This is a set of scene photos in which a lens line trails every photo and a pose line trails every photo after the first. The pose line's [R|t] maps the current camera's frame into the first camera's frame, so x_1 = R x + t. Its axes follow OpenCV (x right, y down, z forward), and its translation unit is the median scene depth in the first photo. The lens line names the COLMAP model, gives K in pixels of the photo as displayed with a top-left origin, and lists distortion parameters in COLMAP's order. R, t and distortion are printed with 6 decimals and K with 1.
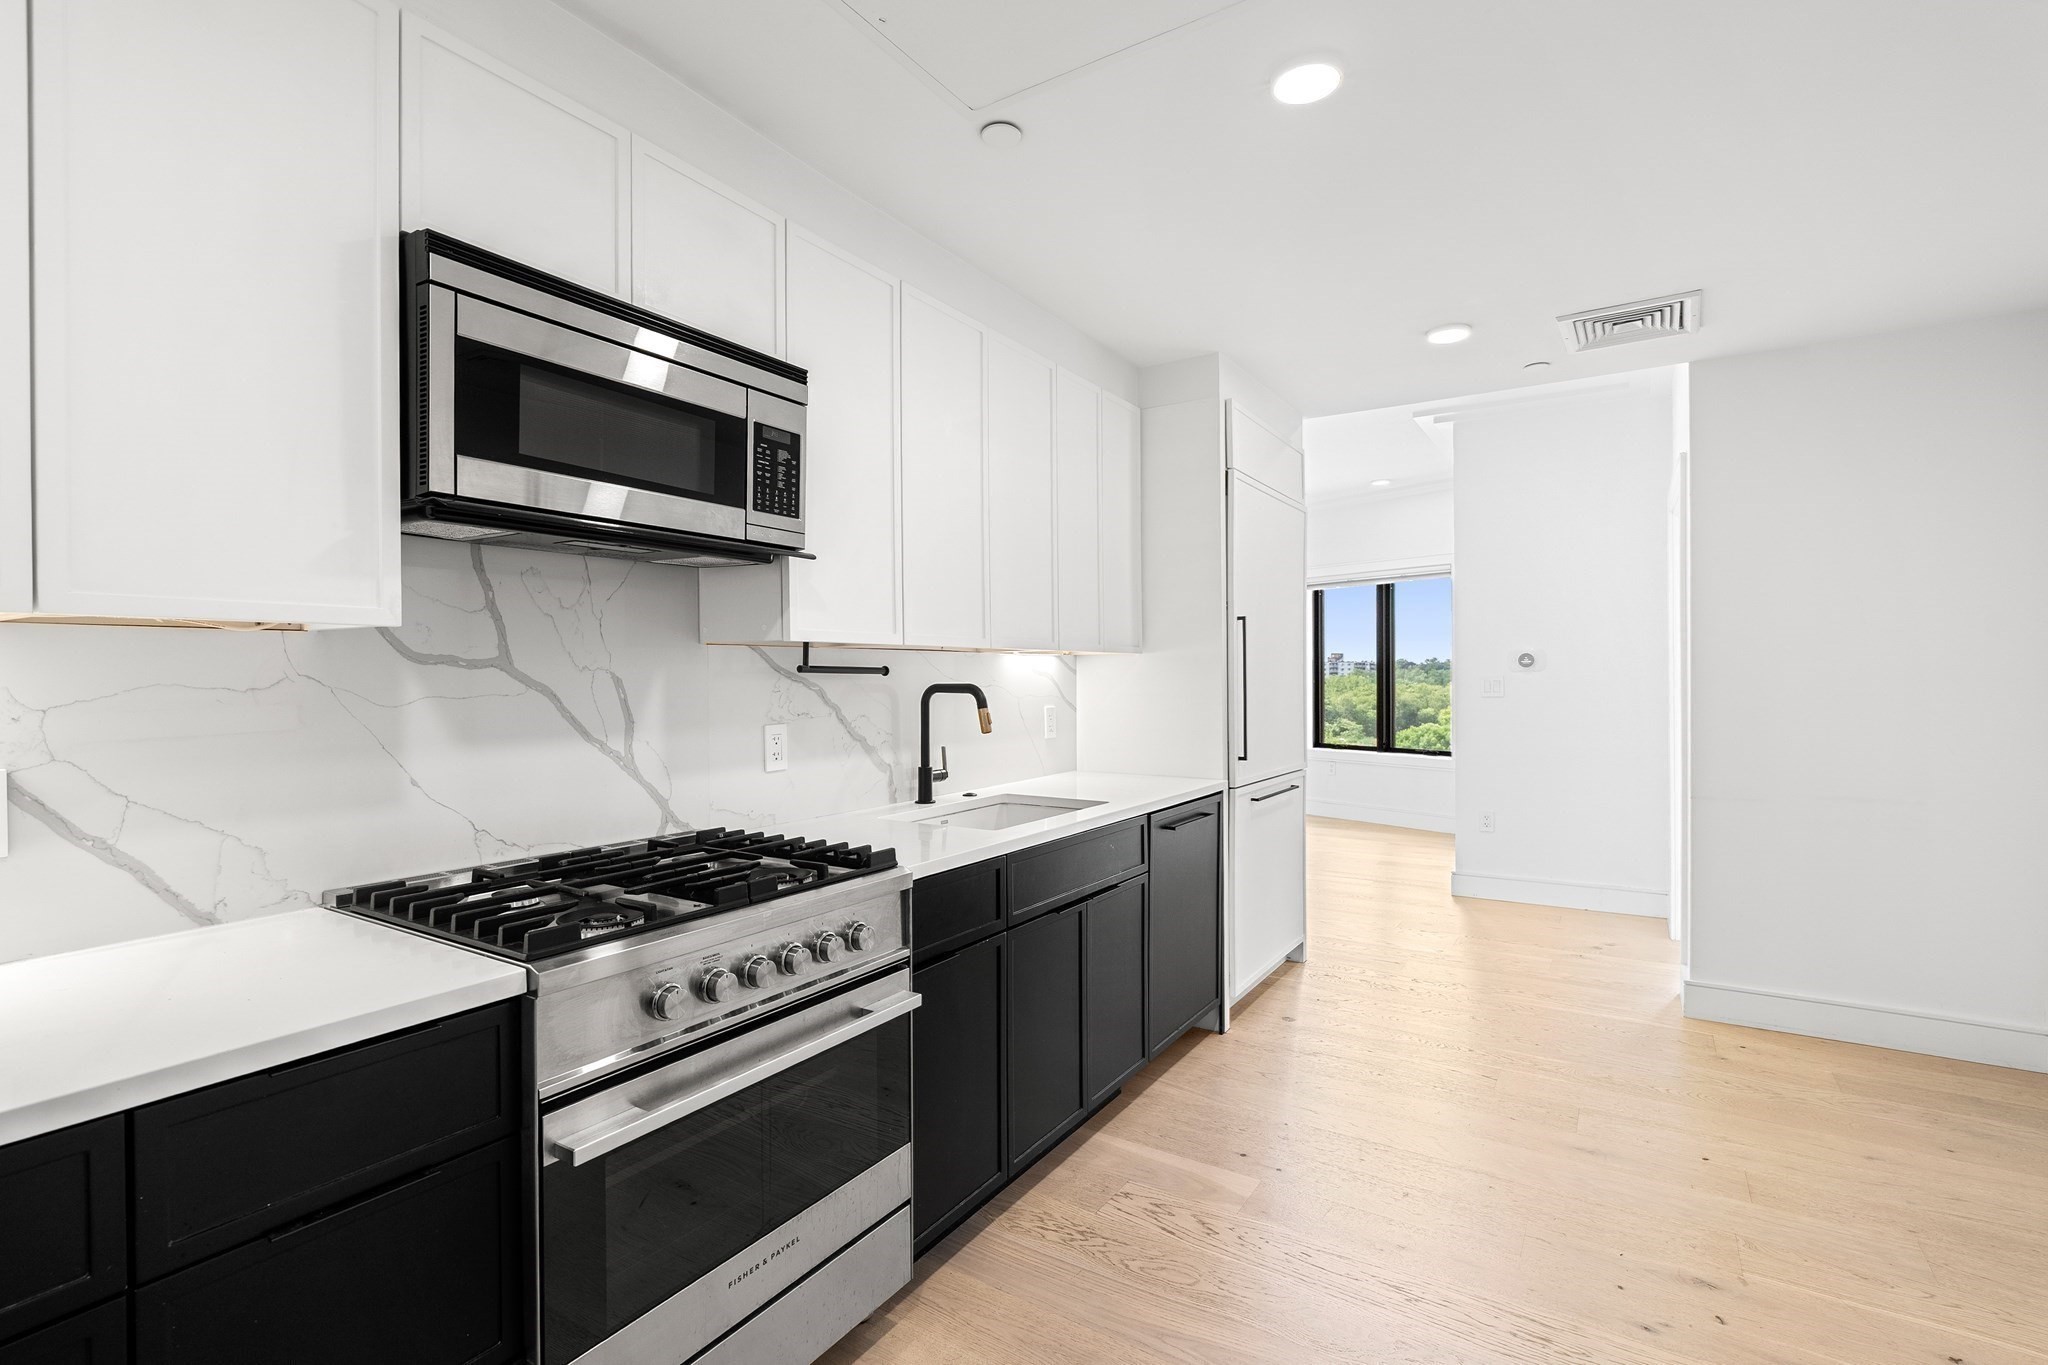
lens RADIAL K [[944.0, 0, 1031.2], [0, 944.0, 681.7], [0, 0, 1]] dist [-0.007689, 0.000495]
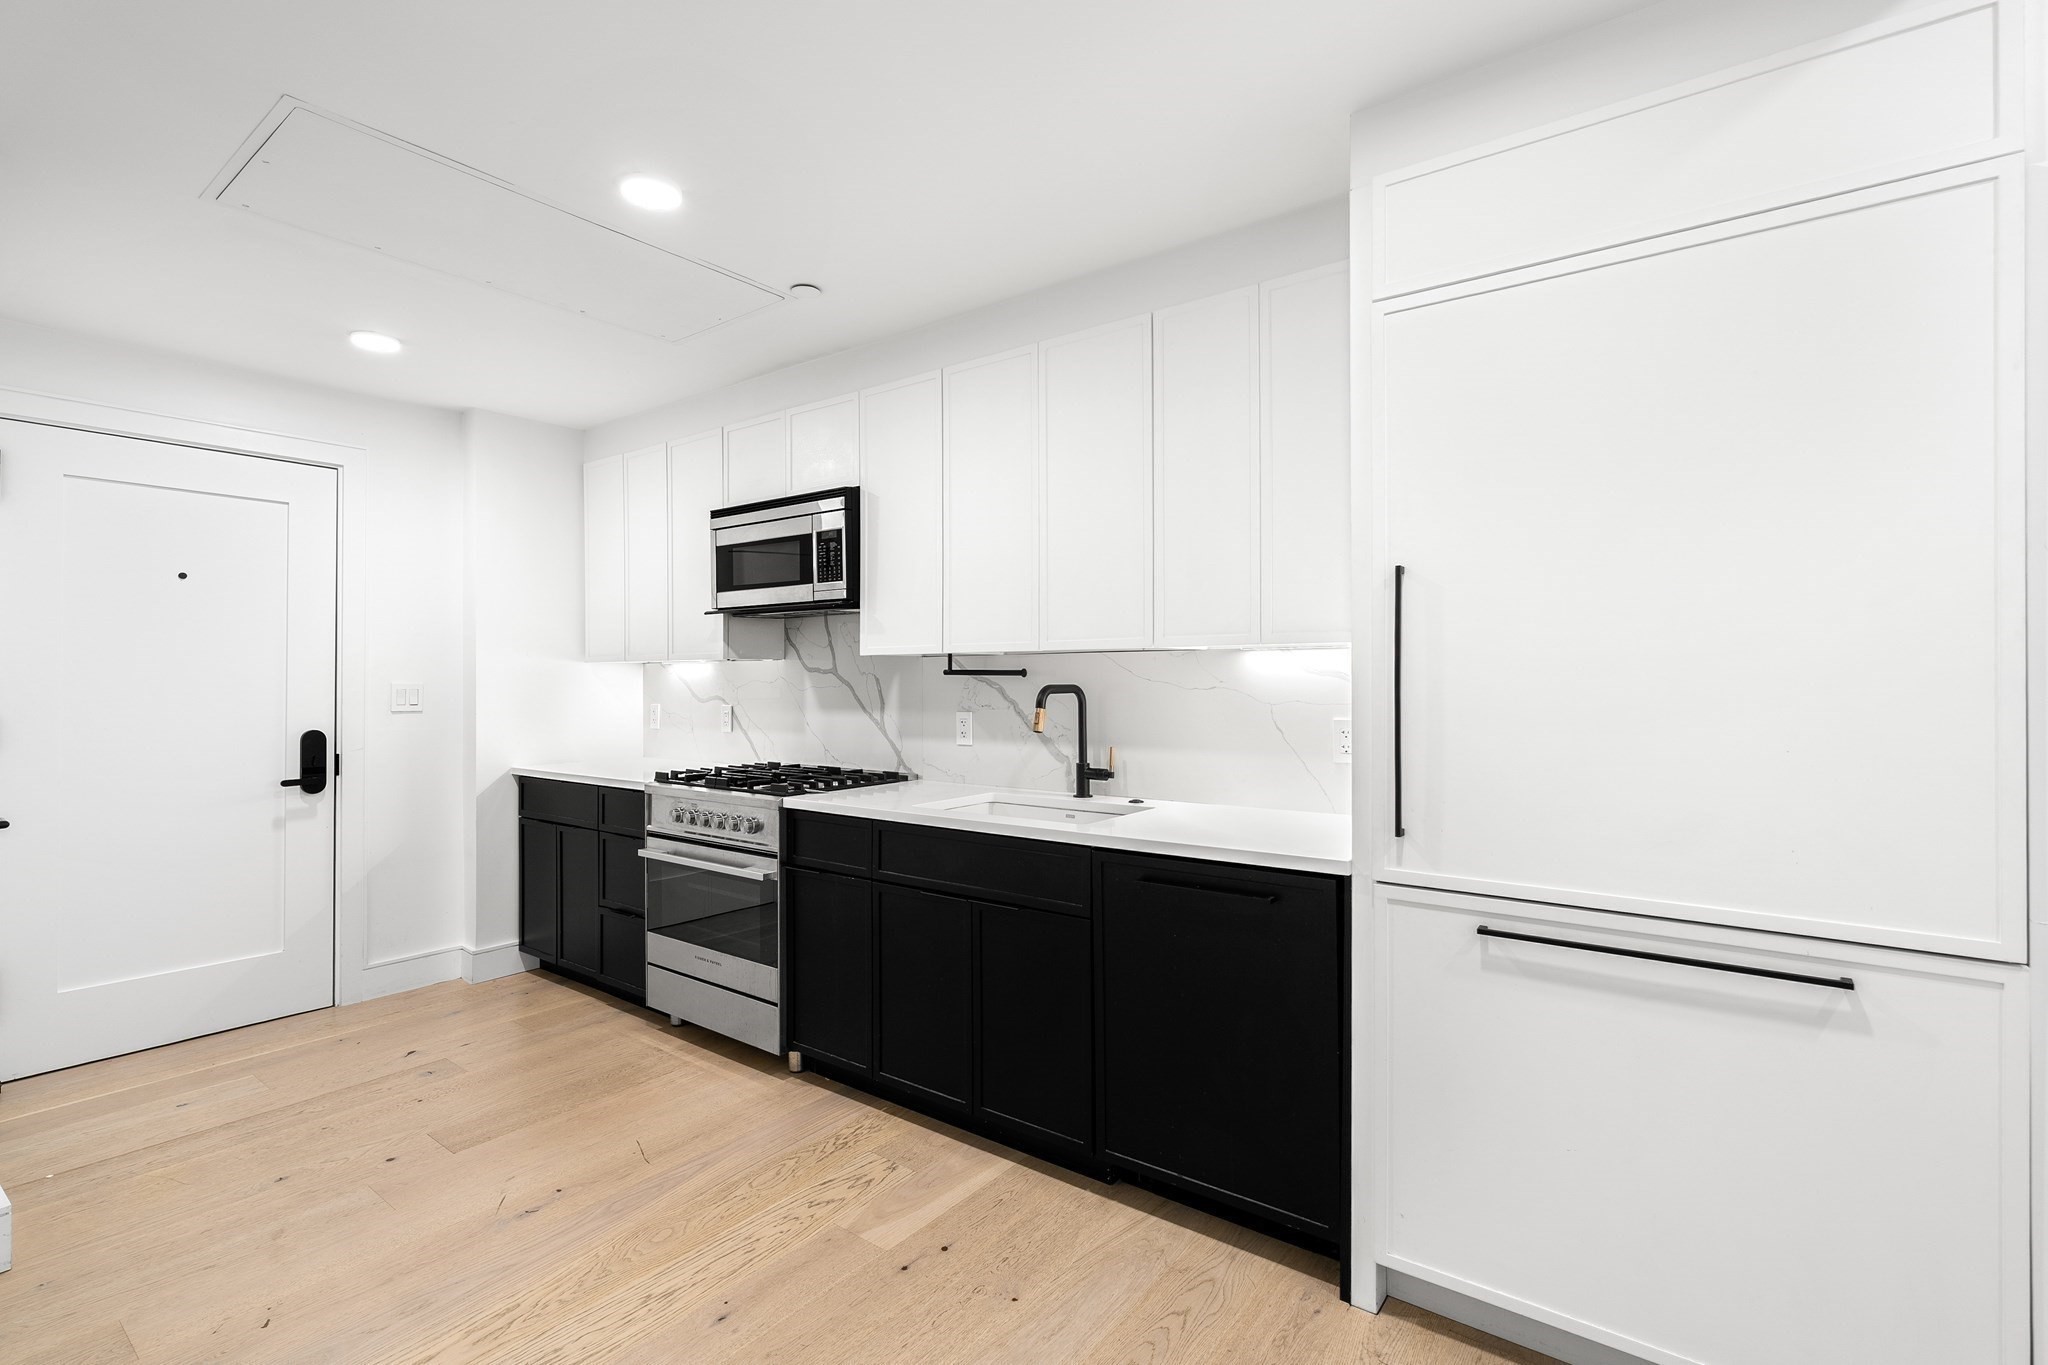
lens RADIAL K [[944.0, 0, 1026.4], [0, 944.0, 675.6], [0, 0, 1]] dist [-0.007689, 0.000495]
pose [[-0.081245, 0.000543, -0.996694, 1.262942], [-0.003676, 0.999993, 0.000844, -0.011580], [0.996687, 0.003733, -0.081242, 1.362529]]
